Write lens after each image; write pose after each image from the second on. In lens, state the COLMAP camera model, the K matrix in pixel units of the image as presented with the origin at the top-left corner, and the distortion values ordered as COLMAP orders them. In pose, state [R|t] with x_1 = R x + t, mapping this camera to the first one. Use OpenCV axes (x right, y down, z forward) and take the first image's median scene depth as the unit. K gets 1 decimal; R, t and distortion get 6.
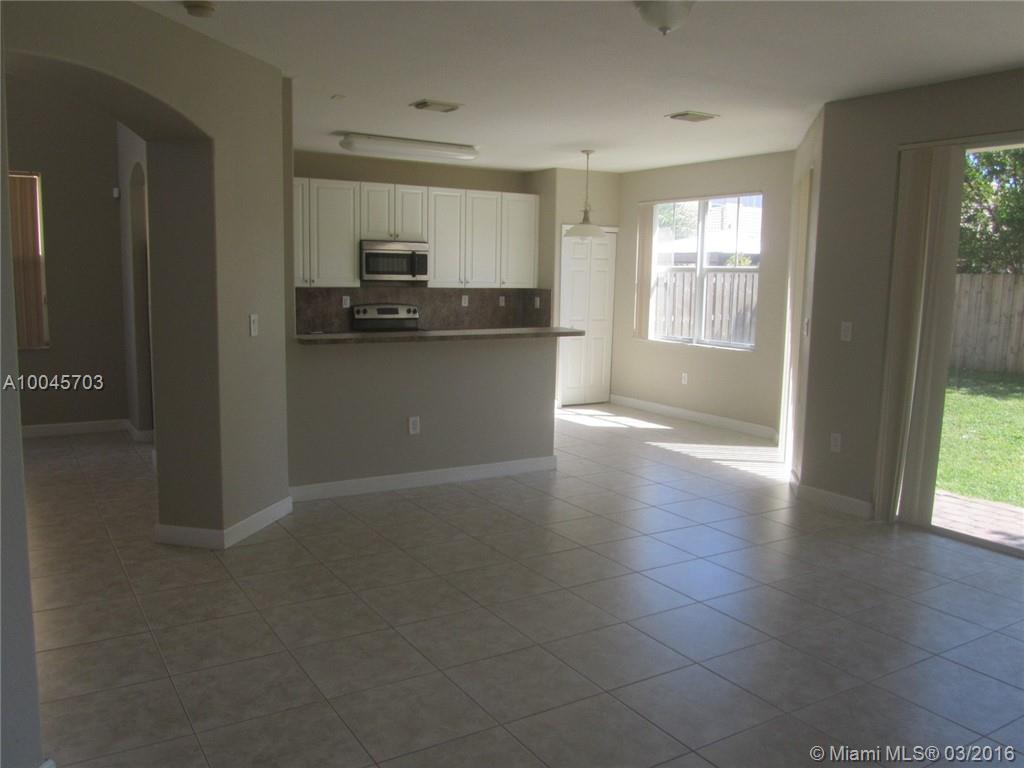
lens RADIAL K [[837.2, 0, 514.4], [0, 837.2, 380.2], [0, 0, 1]] dist [-0.047338, 0.001189]
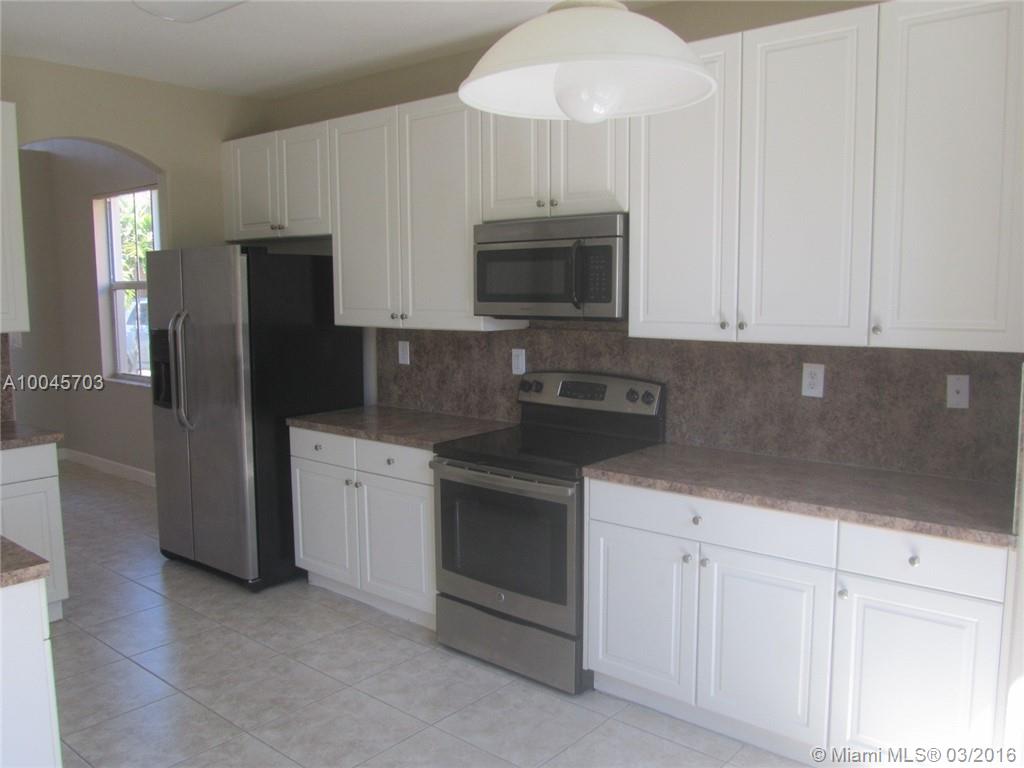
lens RADIAL K [[837.2, 0, 509.8], [0, 837.2, 381.5], [0, 0, 1]] dist [-0.047338, 0.001189]
pose [[0.306083, 0.089441, -0.947794, 0.233427], [-0.106784, 0.992520, 0.059176, -0.111121], [0.945997, 0.083097, 0.313344, 0.866286]]
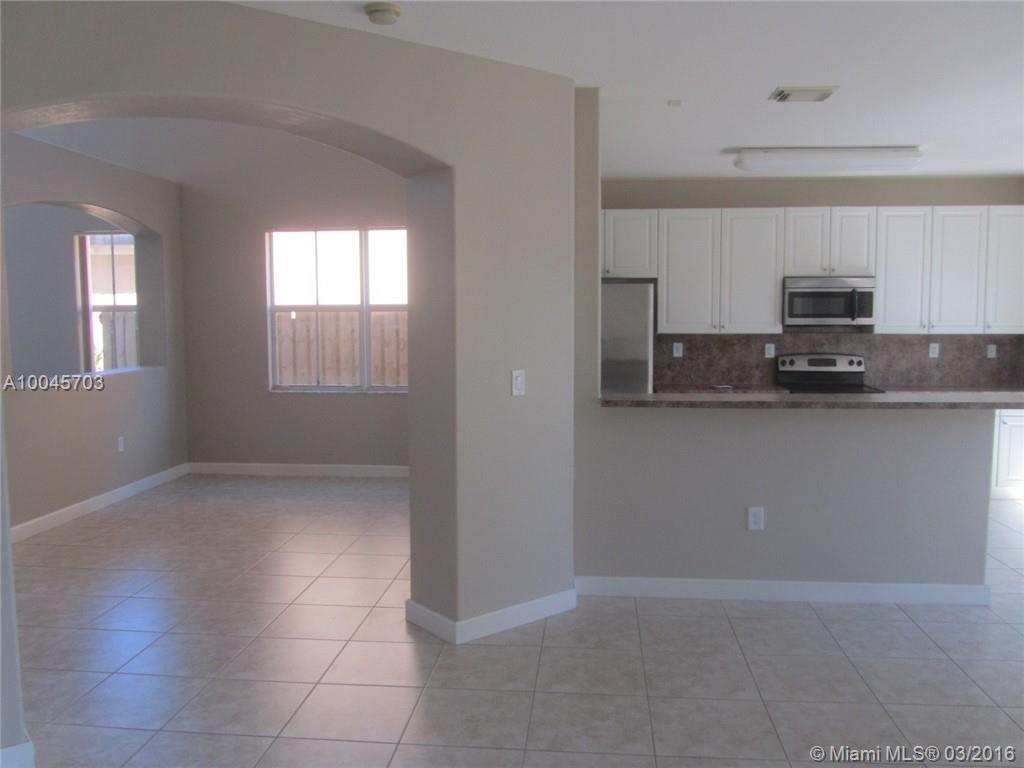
lens RADIAL K [[837.2, 0, 510.5], [0, 837.2, 383.2], [0, 0, 1]] dist [-0.047338, 0.001189]
pose [[0.789494, 0.031636, -0.612942, 0.110342], [-0.060273, 0.997840, -0.026133, -0.023634], [0.610791, 0.057576, 0.789696, 0.180321]]
